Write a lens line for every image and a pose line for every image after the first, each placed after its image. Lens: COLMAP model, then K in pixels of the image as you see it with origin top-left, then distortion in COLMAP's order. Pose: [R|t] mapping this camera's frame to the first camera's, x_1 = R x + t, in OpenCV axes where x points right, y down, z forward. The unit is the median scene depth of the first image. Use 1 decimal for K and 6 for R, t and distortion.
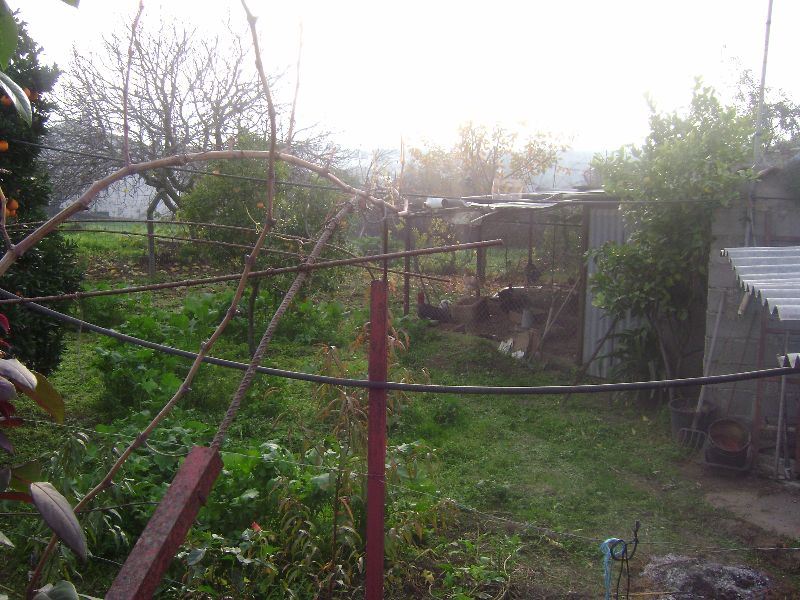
lens RADIAL K [[828.4, 0, 384.2], [0, 828.4, 284.6], [0, 0, 1]] dist [-0.152307, 0.098565]
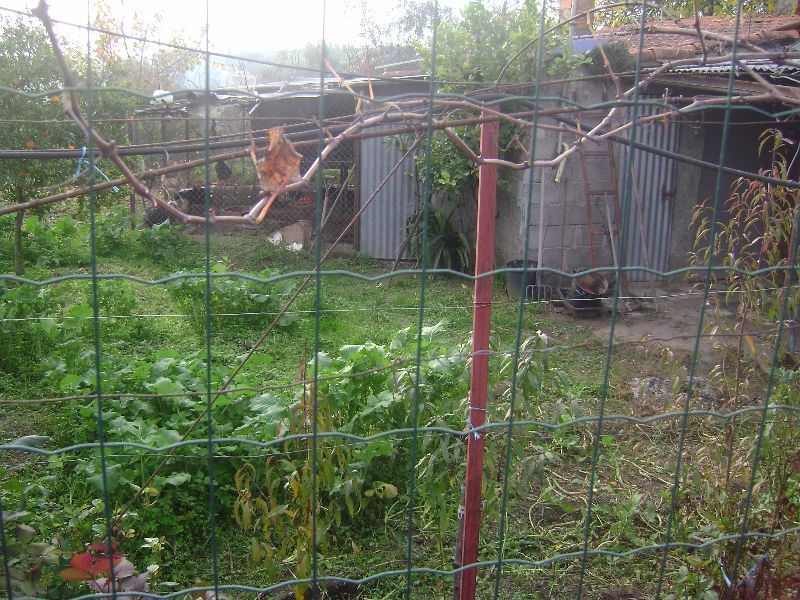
lens RADIAL K [[828.4, 0, 384.2], [0, 828.4, 284.6], [0, 0, 1]] dist [-0.152307, 0.098565]
pose [[0.809384, -0.136852, 0.571112, -0.446619], [0.074267, 0.988514, 0.131620, 0.008927], [-0.582565, -0.064116, 0.810251, 0.178912]]
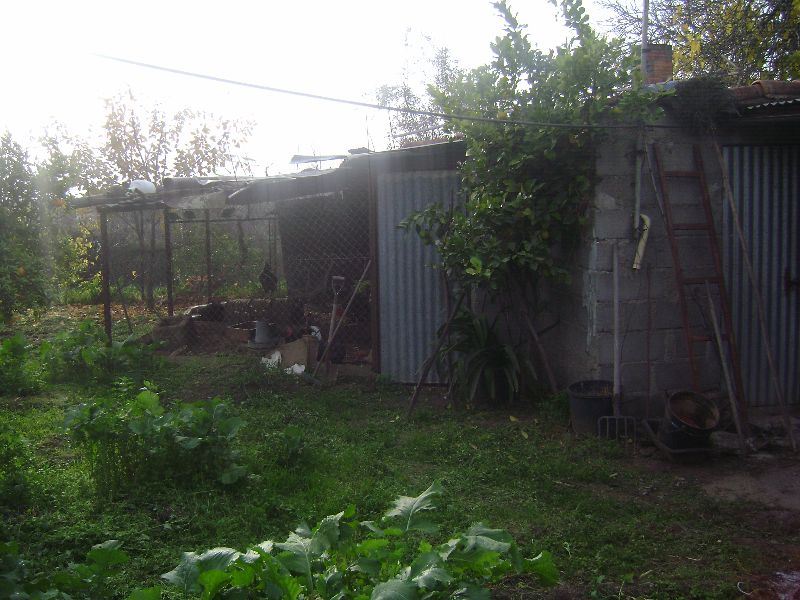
lens RADIAL K [[828.4, 0, 384.2], [0, 828.4, 284.6], [0, 0, 1]] dist [-0.152307, 0.098565]
pose [[0.863281, -0.071214, 0.499674, -0.197860], [0.099218, 0.994623, -0.029664, 0.051180], [-0.494875, 0.075185, 0.865705, 0.400284]]
